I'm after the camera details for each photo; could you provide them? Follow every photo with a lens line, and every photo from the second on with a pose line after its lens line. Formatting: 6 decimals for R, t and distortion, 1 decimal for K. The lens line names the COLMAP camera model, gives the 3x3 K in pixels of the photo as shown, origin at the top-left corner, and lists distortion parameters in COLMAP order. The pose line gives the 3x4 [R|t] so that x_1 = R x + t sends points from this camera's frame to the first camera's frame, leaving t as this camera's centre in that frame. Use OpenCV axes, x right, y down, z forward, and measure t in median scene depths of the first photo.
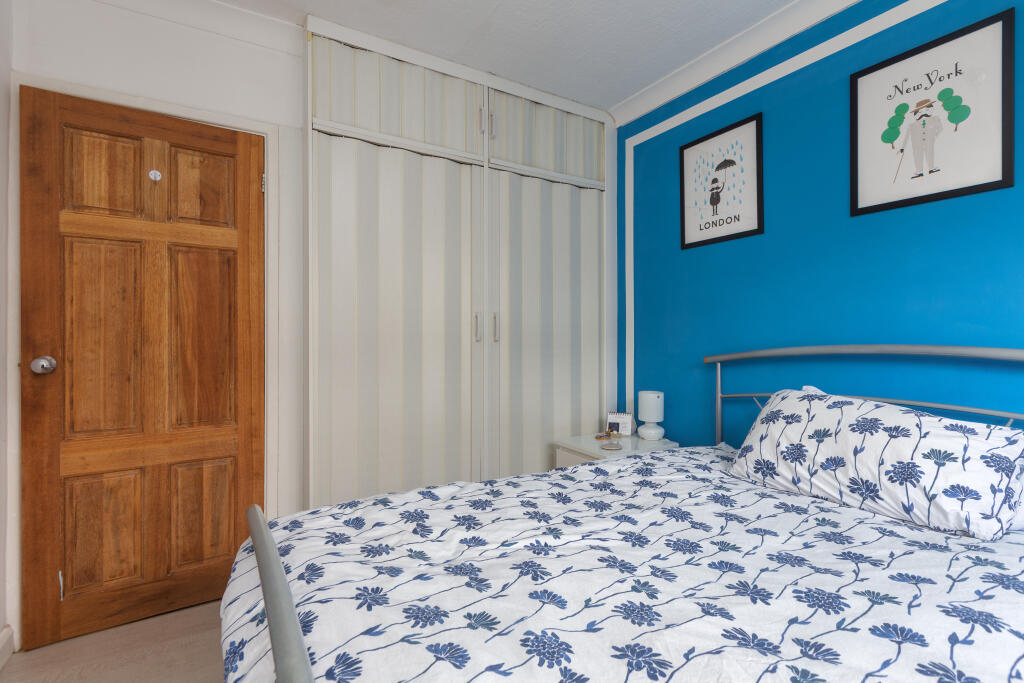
lens RADIAL K [[471.3, 0, 510.4], [0, 471.3, 335.9], [0, 0, 1]] dist [0.001809, 0.000181]
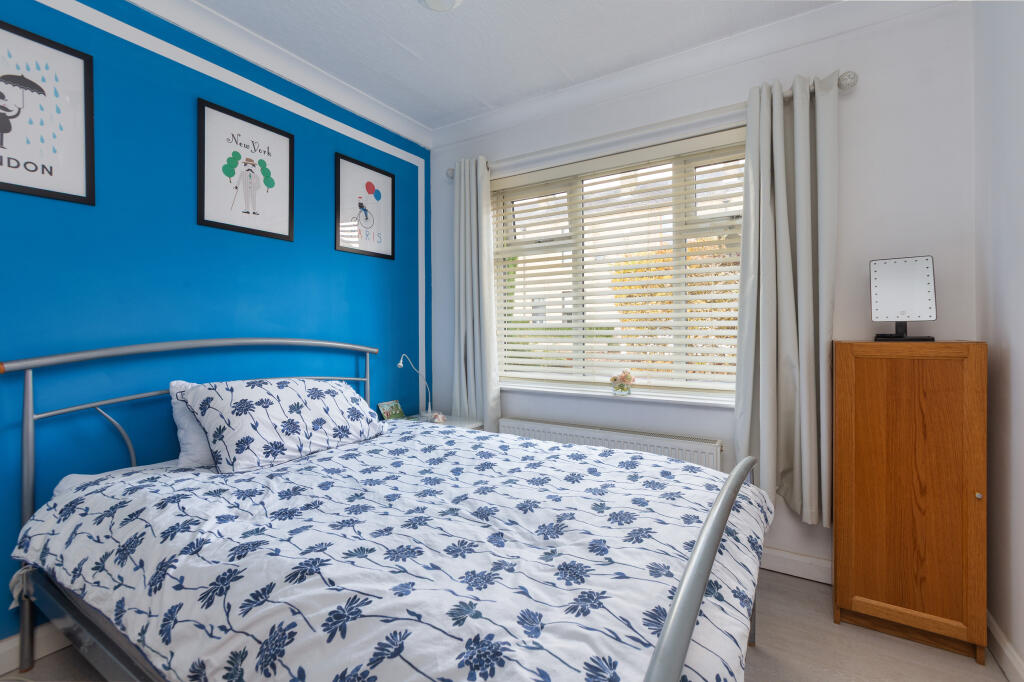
lens RADIAL K [[471.3, 0, 475.4], [0, 471.3, 332.4], [0, 0, 1]] dist [0.001809, 0.000181]
pose [[-0.407763, -0.003066, 0.913083, -0.723263], [-0.002044, 0.999995, 0.002445, -0.001344], [-0.913086, -0.000870, -0.407767, 1.087328]]
